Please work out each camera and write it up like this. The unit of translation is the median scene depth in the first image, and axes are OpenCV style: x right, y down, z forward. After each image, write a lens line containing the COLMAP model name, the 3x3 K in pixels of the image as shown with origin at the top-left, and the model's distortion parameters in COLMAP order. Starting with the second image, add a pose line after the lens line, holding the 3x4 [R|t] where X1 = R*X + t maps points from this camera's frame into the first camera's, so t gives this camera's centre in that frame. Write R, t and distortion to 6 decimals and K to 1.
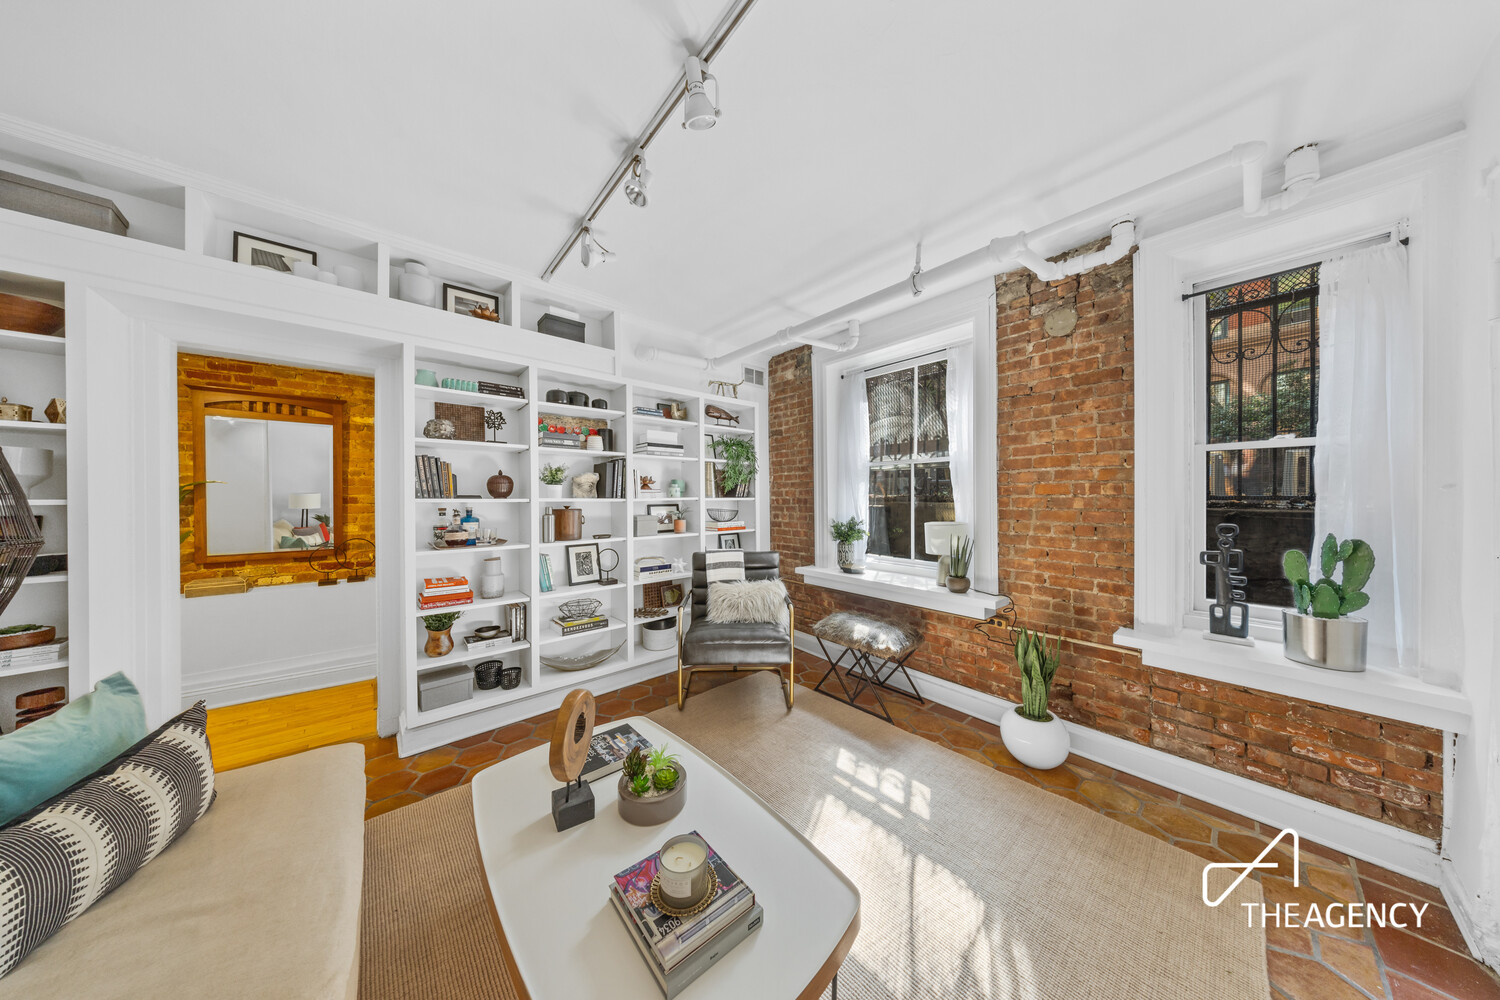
lens RADIAL K [[426.3, 0, 755.4], [0, 426.3, 495.6], [0, 0, 1]] dist [-0.013960, -0.000102]
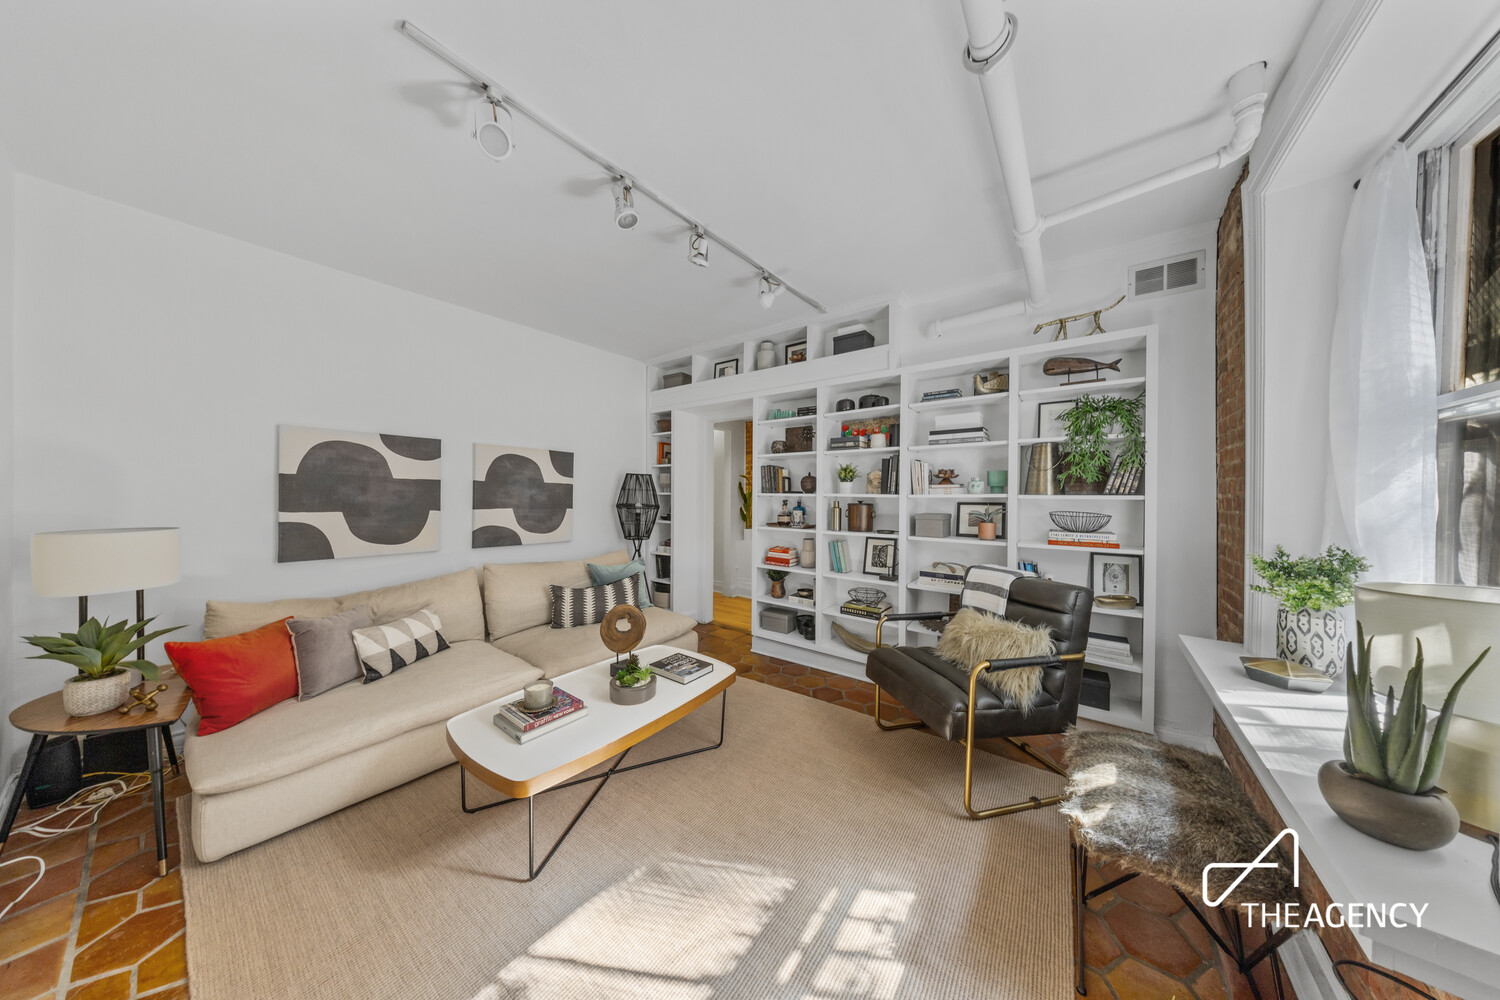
lens RADIAL K [[426.3, 0, 755.4], [0, 426.3, 499.4], [0, 0, 1]] dist [-0.013960, -0.000102]
pose [[0.197085, 0.016964, -0.980240, 0.611616], [-0.004775, 0.999855, 0.016343, 0.004199], [0.980375, 0.001460, 0.197138, 0.531806]]
